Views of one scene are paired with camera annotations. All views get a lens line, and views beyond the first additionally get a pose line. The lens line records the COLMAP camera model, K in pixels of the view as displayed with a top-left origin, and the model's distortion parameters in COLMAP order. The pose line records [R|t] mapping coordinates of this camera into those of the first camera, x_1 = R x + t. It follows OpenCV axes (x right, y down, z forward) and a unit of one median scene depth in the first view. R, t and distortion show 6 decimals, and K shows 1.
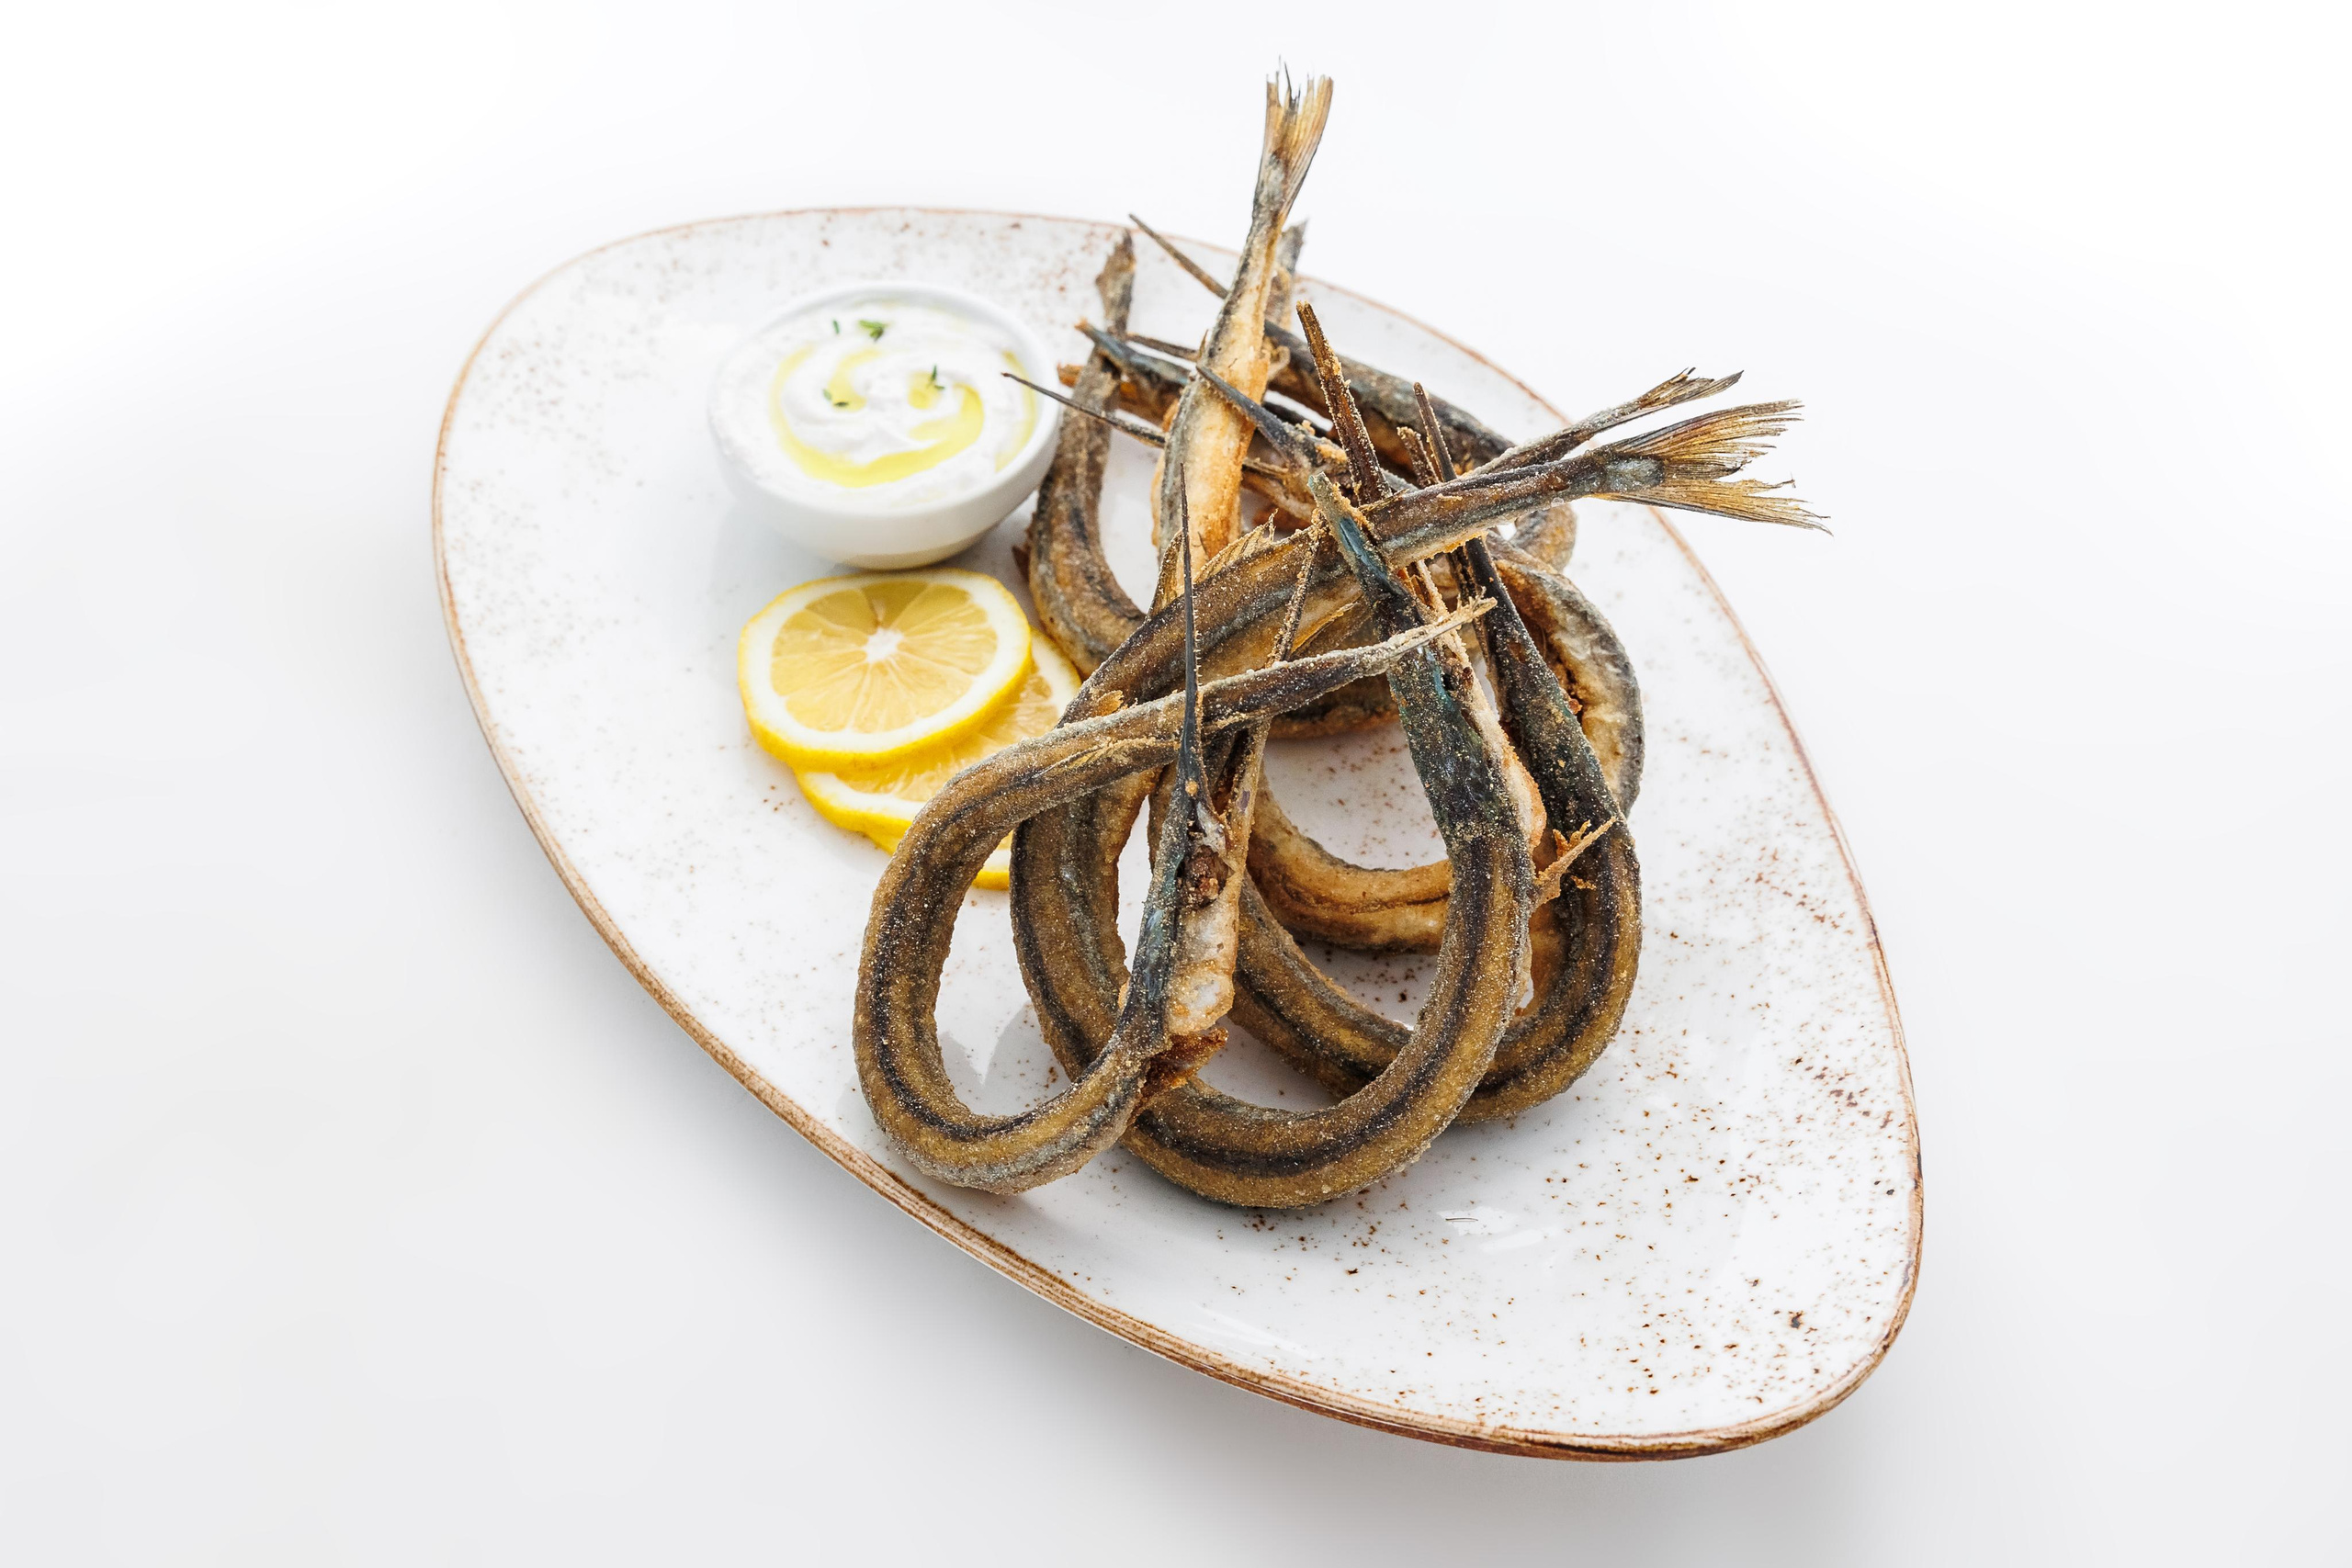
lens RADIAL K [[2711.9, 0, 1178.0], [0, 2711.9, 788.0], [0, 0, 1]] dist [-0.003831, 0.000000]
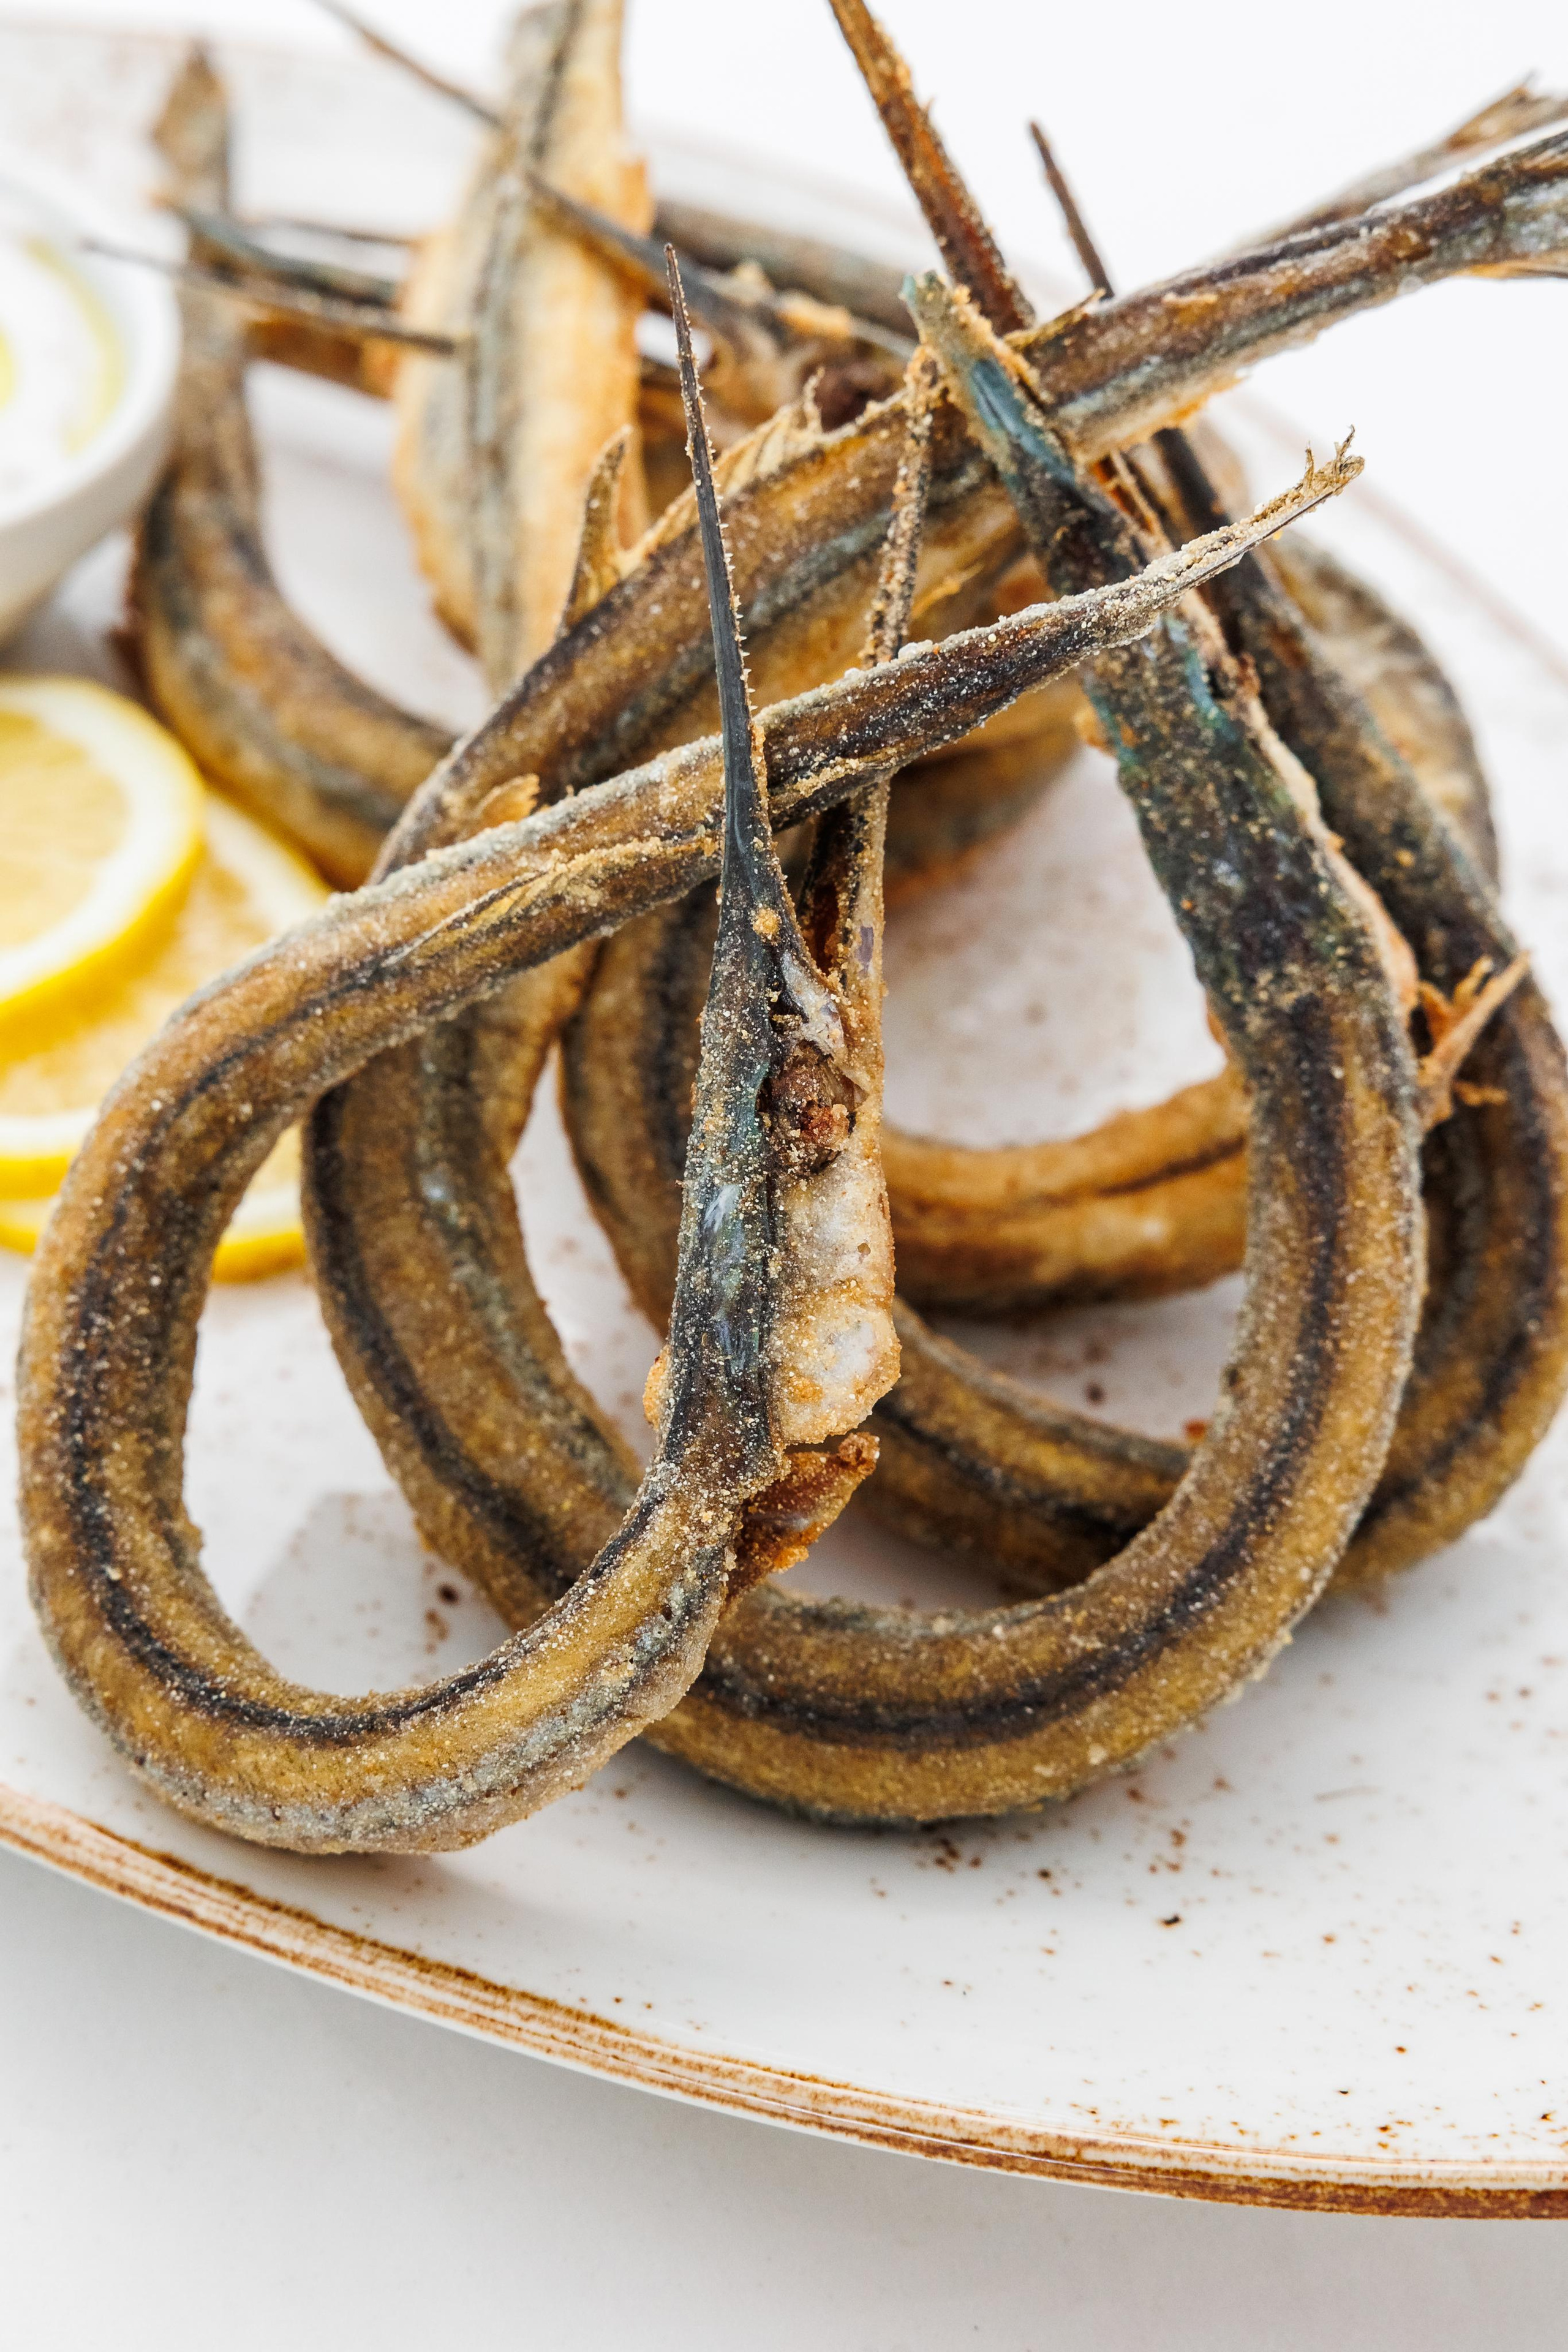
lens RADIAL K [[4709.2, 0, 782.6], [0, 4709.2, 1174.0], [0, 0, 1]] dist [0.096650, 0.000000]
pose [[0.970534, -0.102467, 0.218091, -0.168295], [0.117429, 0.991458, -0.056751, 0.086437], [-0.210413, 0.080689, 0.974277, 0.192381]]
